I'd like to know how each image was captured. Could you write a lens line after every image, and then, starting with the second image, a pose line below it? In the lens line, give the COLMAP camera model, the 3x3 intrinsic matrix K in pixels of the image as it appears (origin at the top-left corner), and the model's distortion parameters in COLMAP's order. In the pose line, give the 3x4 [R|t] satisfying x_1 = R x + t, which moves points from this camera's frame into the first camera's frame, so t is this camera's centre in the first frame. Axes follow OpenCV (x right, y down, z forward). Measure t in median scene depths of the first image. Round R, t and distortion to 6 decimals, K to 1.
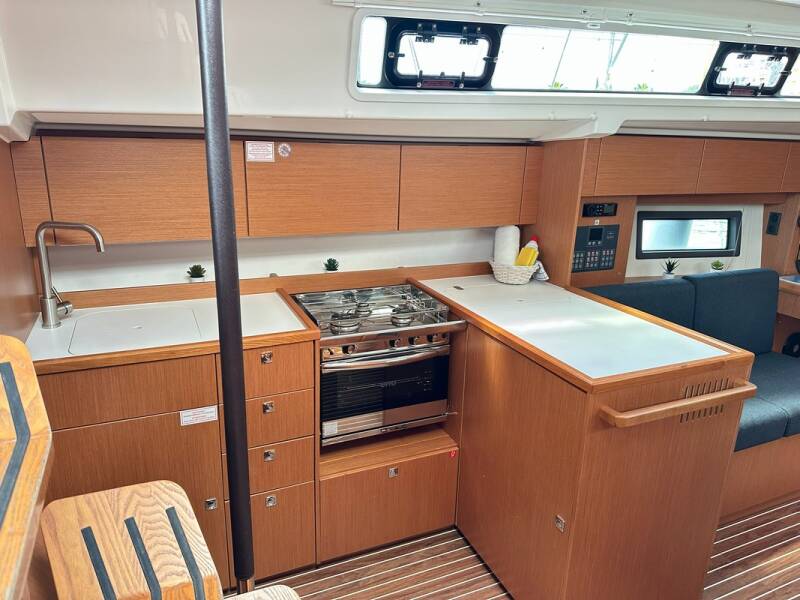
lens RADIAL K [[559.1, 0, 397.8], [0, 559.1, 296.0], [0, 0, 1]] dist [0.040364, -0.058363]
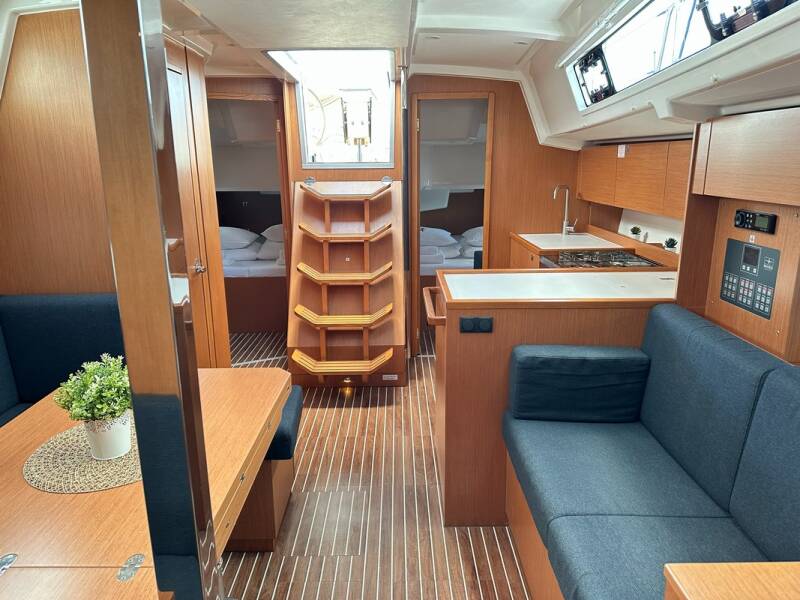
lens RADIAL K [[559.1, 0, 397.8], [0, 559.1, 296.0], [0, 0, 1]] dist [0.040364, -0.058363]
pose [[-0.391644, 0.201577, -0.897765, 1.169679], [-0.248147, 0.916415, 0.314017, -0.176544], [0.886024, 0.345760, -0.308888, 0.850134]]
